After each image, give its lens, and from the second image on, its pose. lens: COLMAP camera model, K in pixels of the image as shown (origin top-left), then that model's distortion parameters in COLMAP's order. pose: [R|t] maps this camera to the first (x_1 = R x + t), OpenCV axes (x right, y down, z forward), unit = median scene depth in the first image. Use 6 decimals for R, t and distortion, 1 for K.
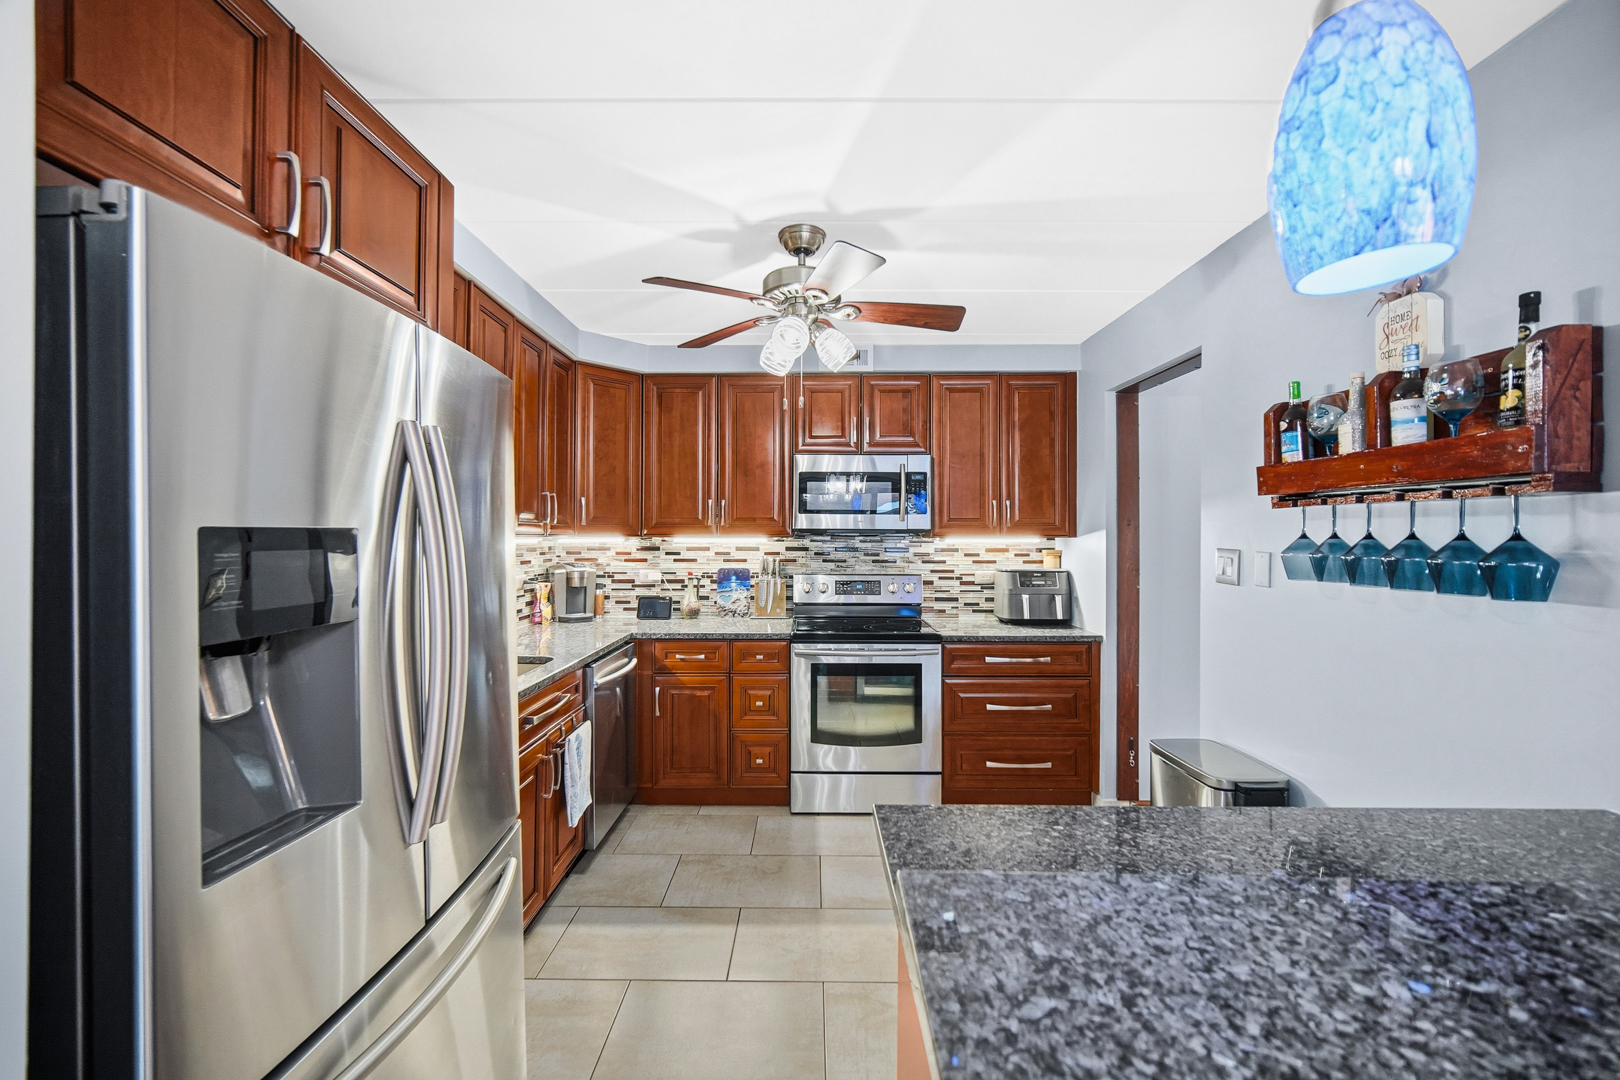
lens RADIAL K [[647.6, 0, 810.4], [0, 647.6, 531.4], [0, 0, 1]] dist [-0.003087, -0.000112]
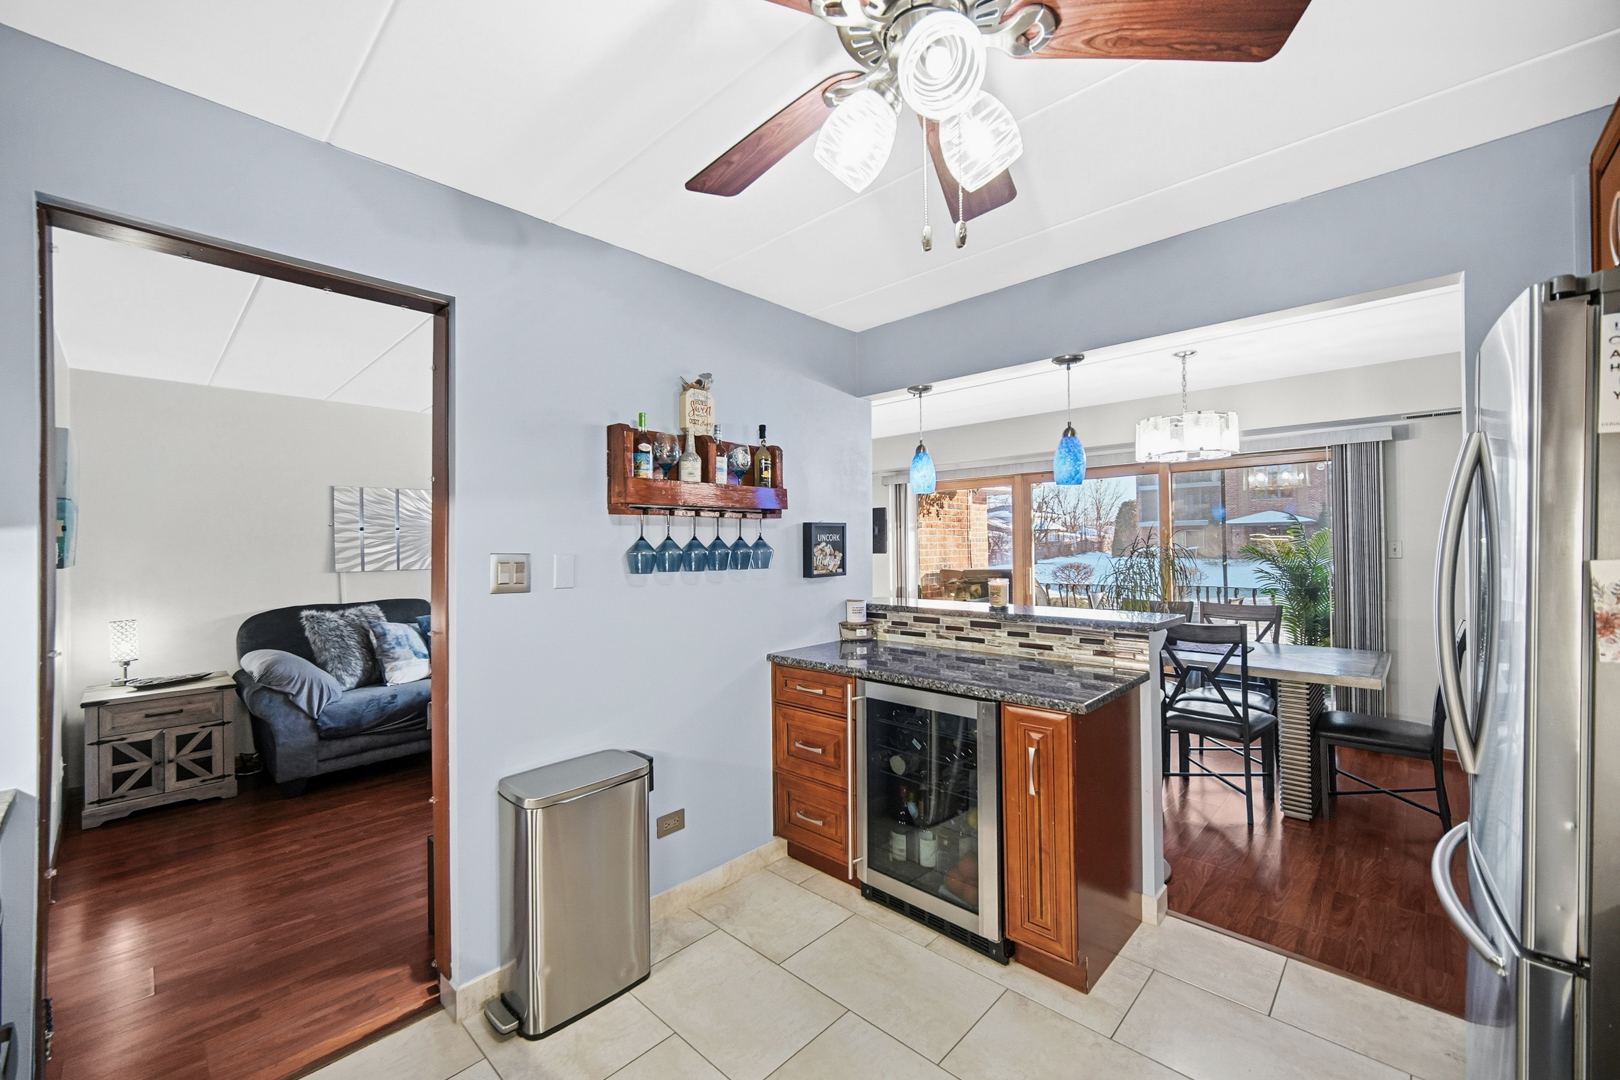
lens RADIAL K [[647.6, 0, 804.9], [0, 647.6, 540.7], [0, 0, 1]] dist [-0.003087, -0.000112]
pose [[-0.729514, 0.005273, 0.683946, -0.241680], [0.005172, 0.999984, -0.002193, 0.012124], [-0.683947, 0.001938, -0.729529, 1.294290]]
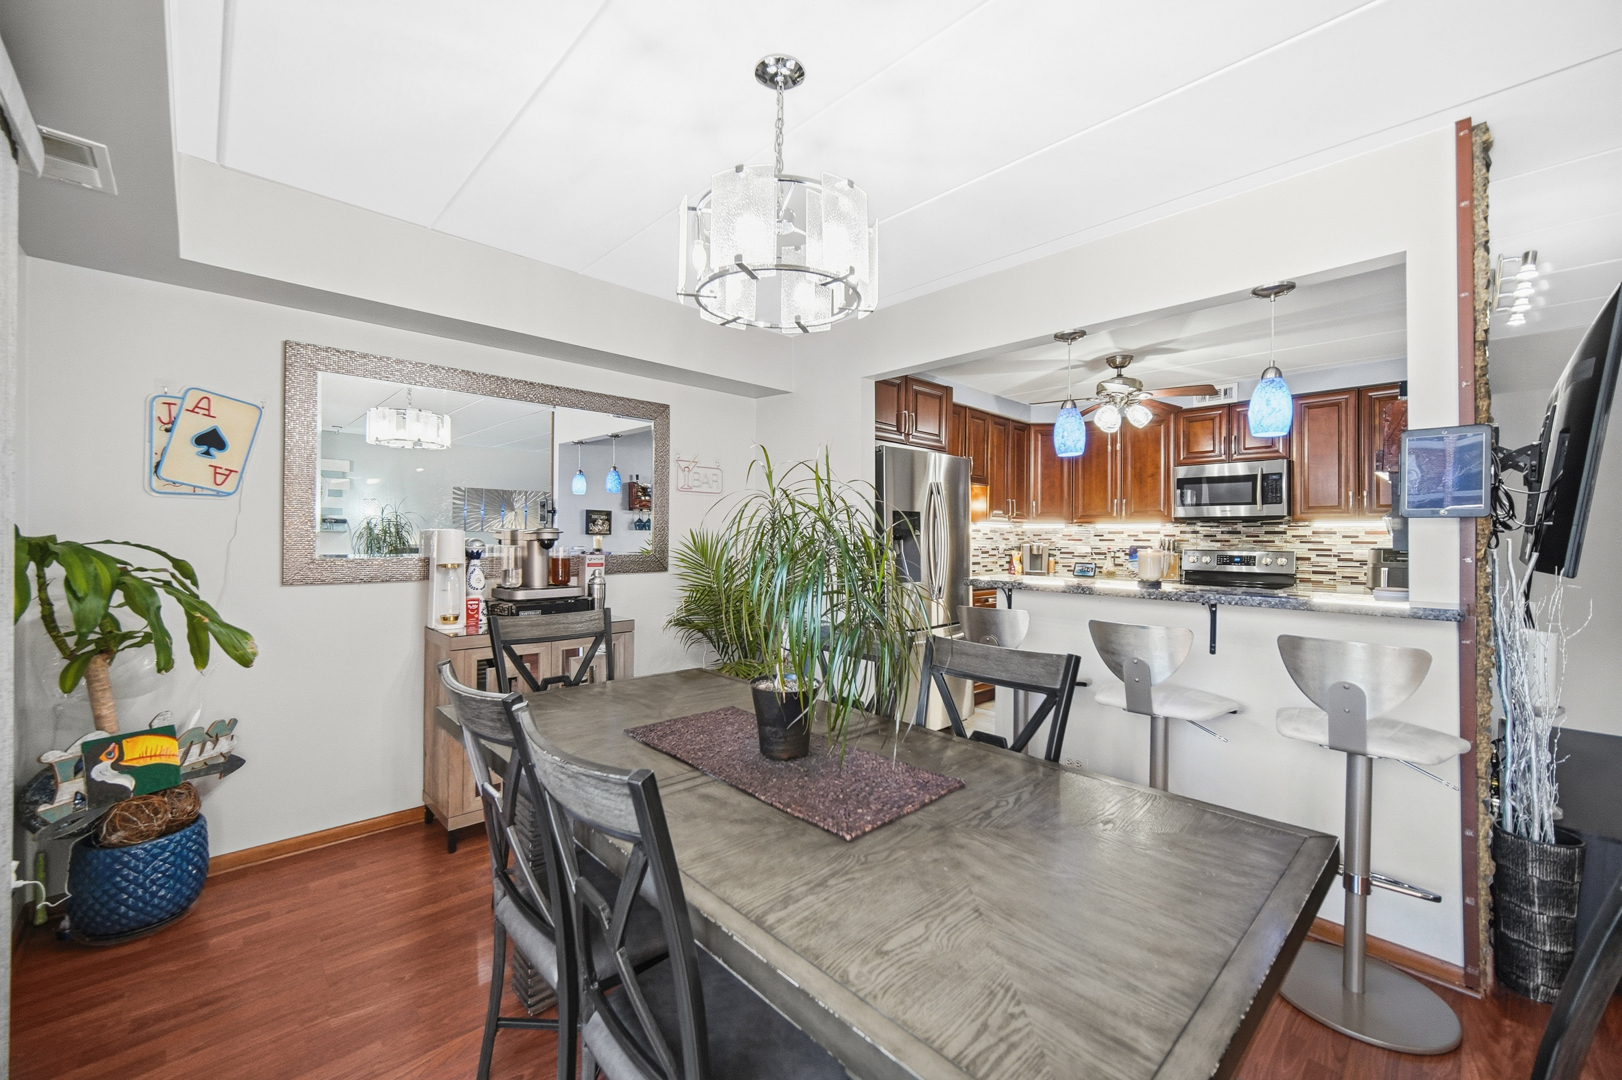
lens RADIAL K [[648.4, 0, 799.5], [0, 648.4, 533.7], [0, 0, 1]] dist [-0.003087, -0.000112]
pose [[0.686631, -0.000516, -0.727005, 0.645760], [-0.003330, 0.999987, -0.003854, 0.059384], [0.726998, 0.005067, 0.686621, -0.878484]]
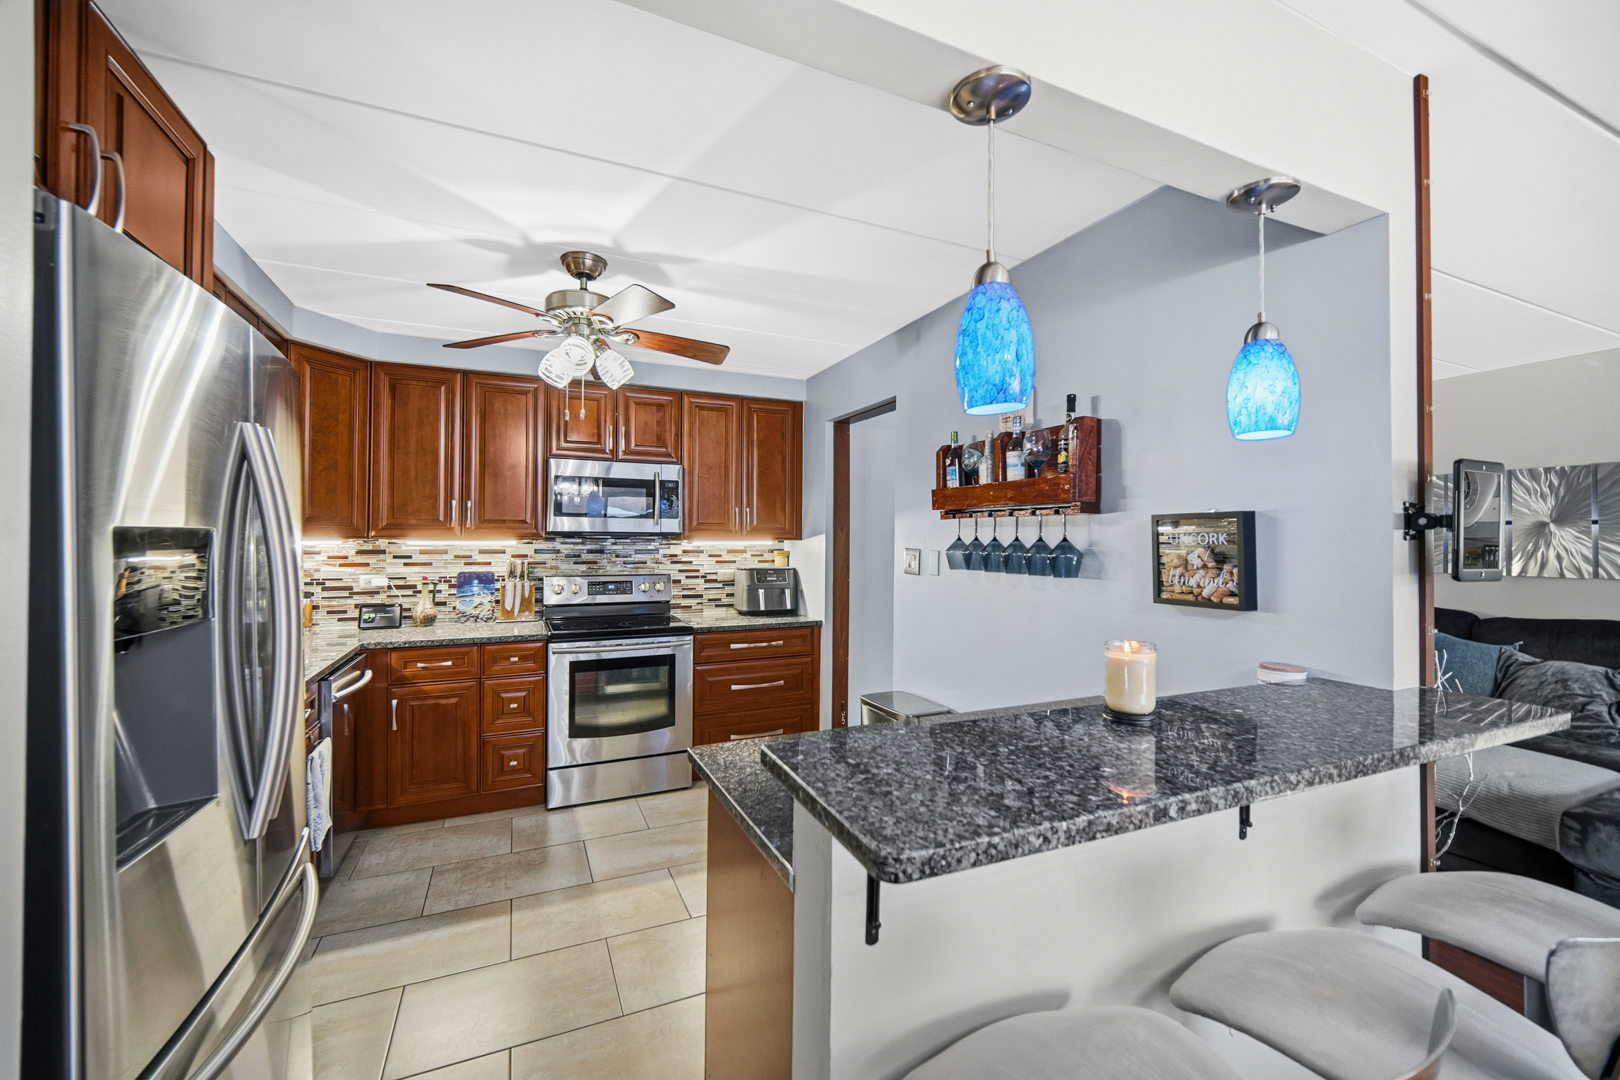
lens RADIAL K [[647.6, 0, 807.9], [0, 647.6, 540.5], [0, 0, 1]] dist [-0.003087, -0.000112]
pose [[0.908430, 0.000659, 0.418037, -0.111832], [-0.004412, 0.999958, 0.008012, 0.000414], [-0.418014, -0.009123, 0.908395, -0.130510]]
